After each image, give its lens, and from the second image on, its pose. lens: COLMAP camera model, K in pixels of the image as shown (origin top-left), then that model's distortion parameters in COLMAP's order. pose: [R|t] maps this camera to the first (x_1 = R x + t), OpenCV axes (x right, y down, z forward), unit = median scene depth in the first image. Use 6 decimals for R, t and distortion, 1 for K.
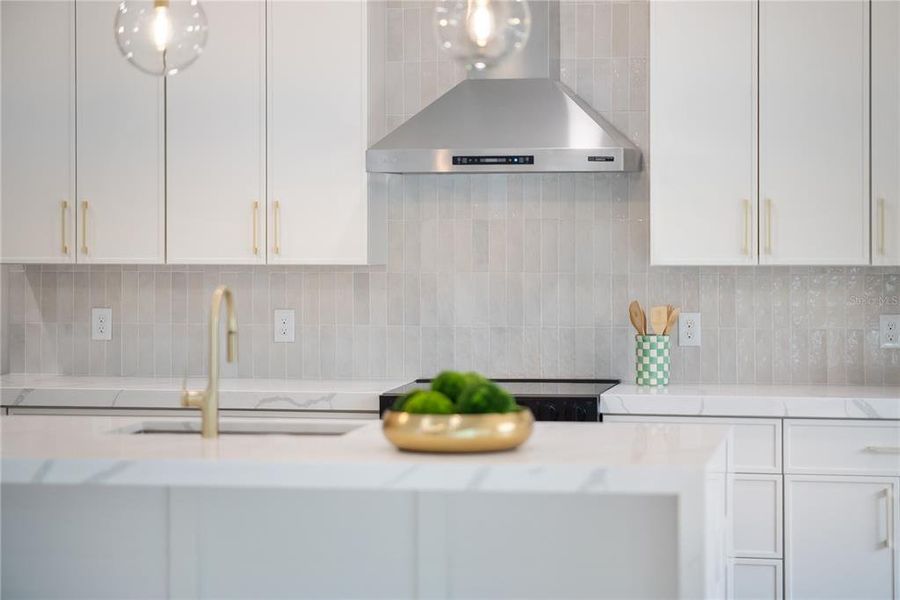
lens RADIAL K [[2232.1, 0, 450.3], [0, 2232.1, 199.8], [0, 0, 1]] dist [0.038419, 0.505718]
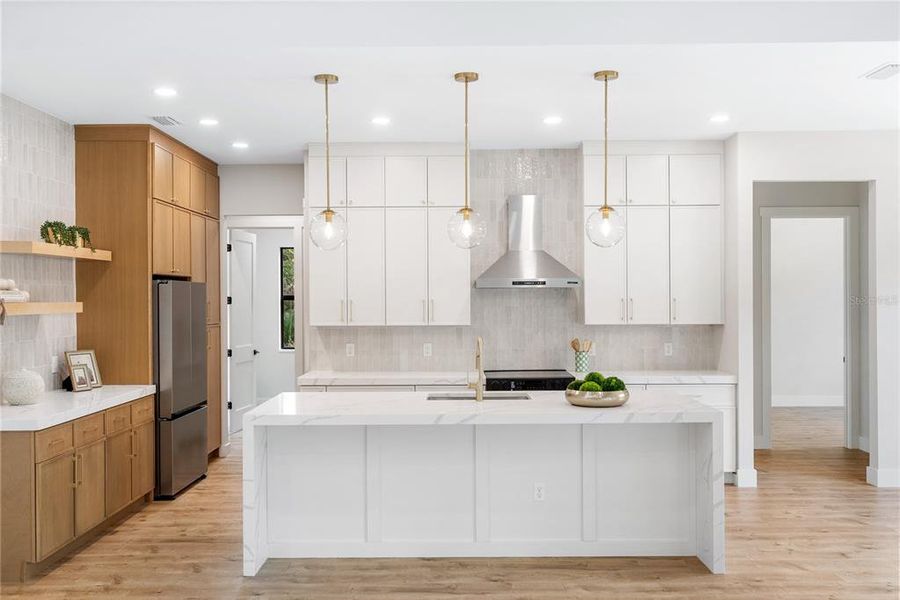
lens RADIAL K [[814.5, 0, 447.0], [0, 814.5, 300.9], [0, 0, 1]] dist [-0.001620, 0.002649]
pose [[0.983326, -0.002938, 0.181827, -0.232285], [0.001131, 0.999949, 0.010043, -0.006958], [-0.181848, -0.009670, 0.983279, 0.121883]]
